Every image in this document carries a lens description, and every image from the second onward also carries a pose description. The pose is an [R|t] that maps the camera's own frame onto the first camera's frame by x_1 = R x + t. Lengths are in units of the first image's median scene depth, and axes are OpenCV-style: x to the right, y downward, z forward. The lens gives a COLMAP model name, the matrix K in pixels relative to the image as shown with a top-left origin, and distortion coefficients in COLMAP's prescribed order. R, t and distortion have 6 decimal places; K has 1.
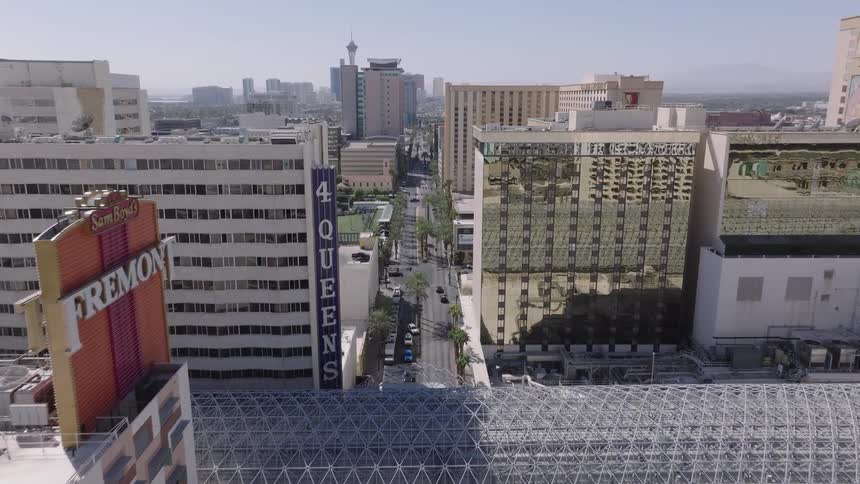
lens RADIAL K [[606.7, 0, 430.0], [0, 606.7, 242.0], [0, 0, 1]] dist [-0.005233, 0.028605]
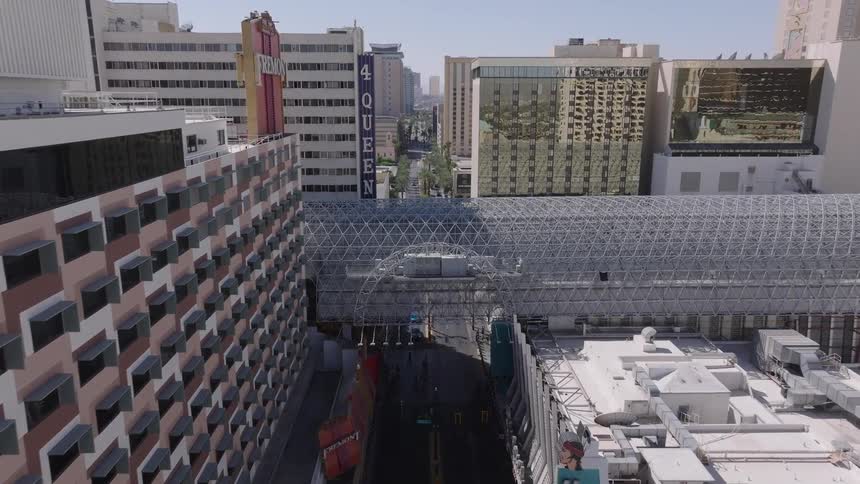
lens RADIAL K [[606.7, 0, 430.0], [0, 606.7, 242.0], [0, 0, 1]] dist [-0.005233, 0.028605]
pose [[0.999982, -0.000320, 0.006063, -0.022231], [0.000305, 0.999997, 0.002492, 0.189275], [-0.006064, -0.002490, 0.999979, -0.248426]]
